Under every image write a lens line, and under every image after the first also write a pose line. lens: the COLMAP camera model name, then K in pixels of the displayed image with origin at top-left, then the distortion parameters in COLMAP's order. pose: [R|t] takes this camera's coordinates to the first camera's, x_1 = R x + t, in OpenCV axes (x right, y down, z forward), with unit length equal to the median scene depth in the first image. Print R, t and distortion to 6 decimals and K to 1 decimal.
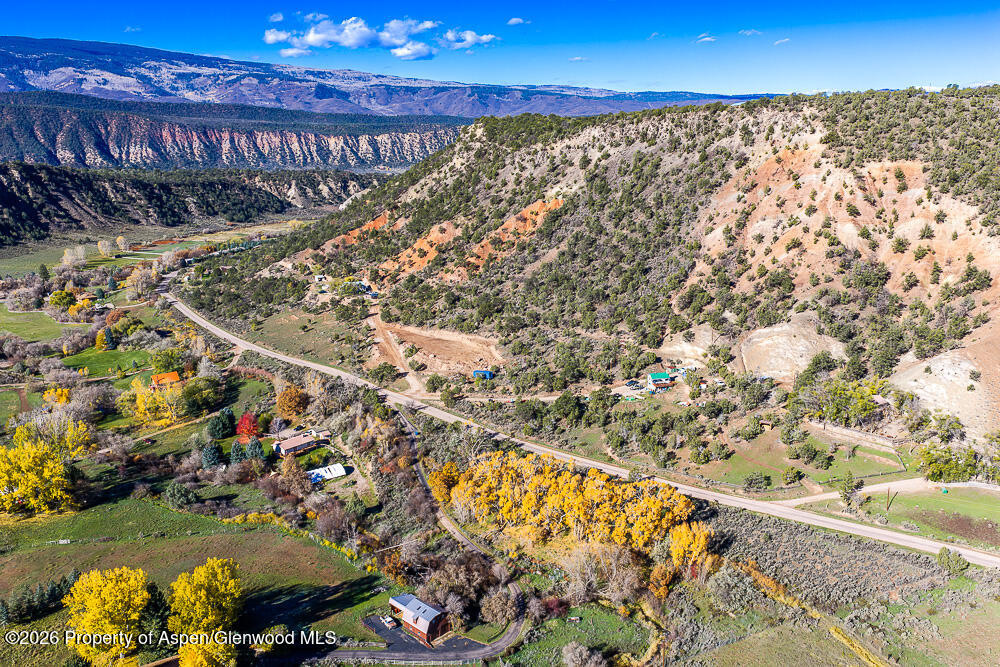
lens RADIAL K [[817.6, 0, 500.0], [0, 817.6, 333.5], [0, 0, 1]] dist [0.019286, -0.026112]
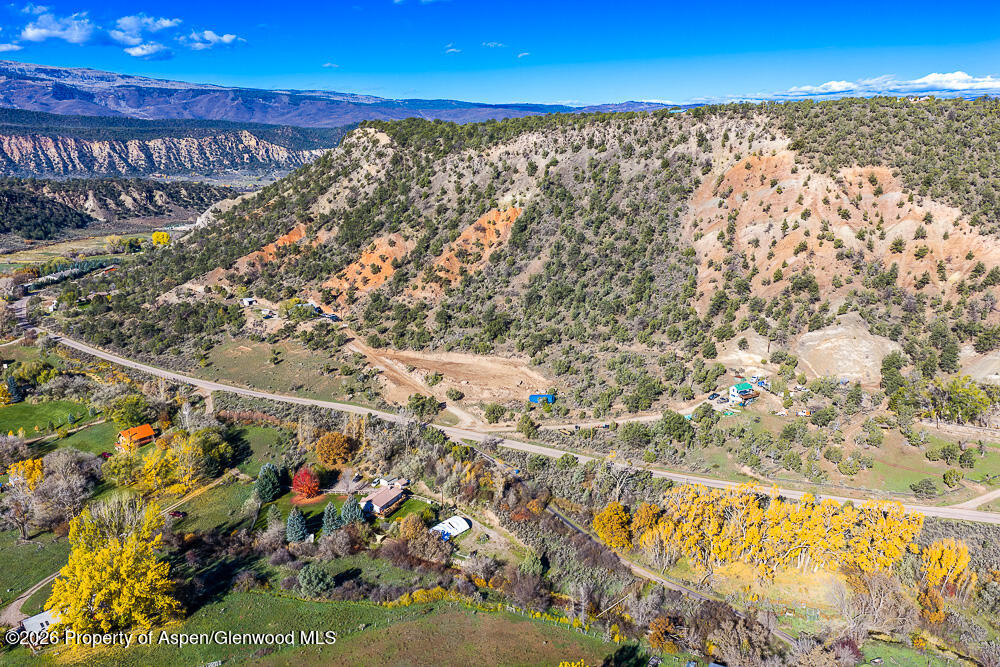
lens RADIAL K [[817.6, 0, 500.0], [0, 817.6, 333.5], [0, 0, 1]] dist [0.019286, -0.026112]
pose [[0.961080, -0.058292, 0.270051, -0.203548], [0.060421, 0.998173, 0.000428, -0.017459], [-0.269582, 0.015906, 0.962846, 0.080474]]
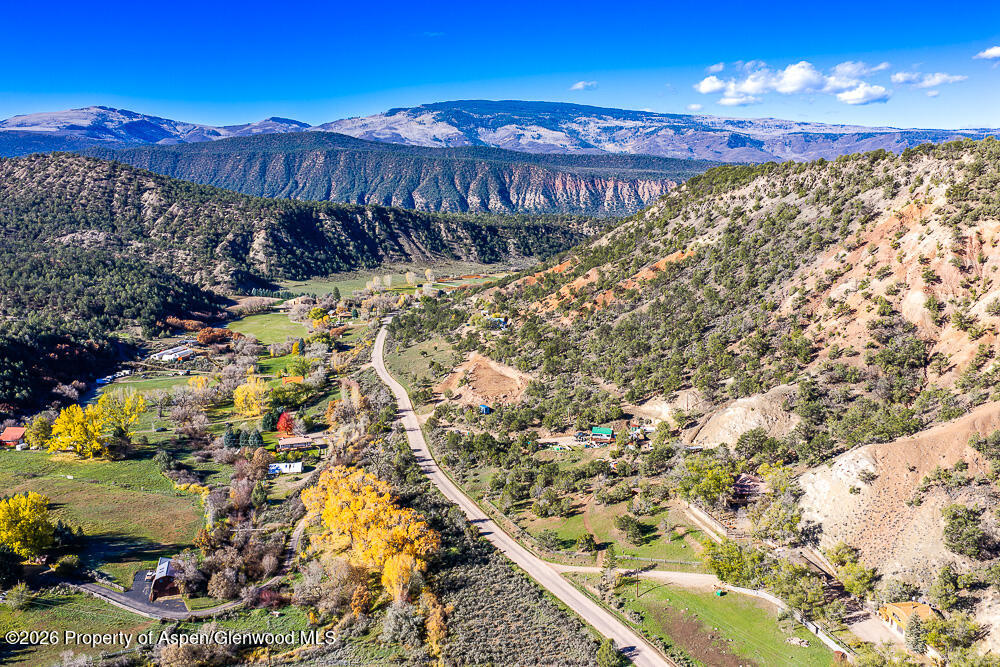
lens RADIAL K [[817.6, 0, 500.0], [0, 817.6, 333.5], [0, 0, 1]] dist [0.019286, -0.026112]
pose [[0.879501, 0.090426, -0.467228, 0.314805], [-0.116738, 0.992779, -0.027607, -0.013081], [0.461357, 0.078824, 0.883706, 0.045309]]
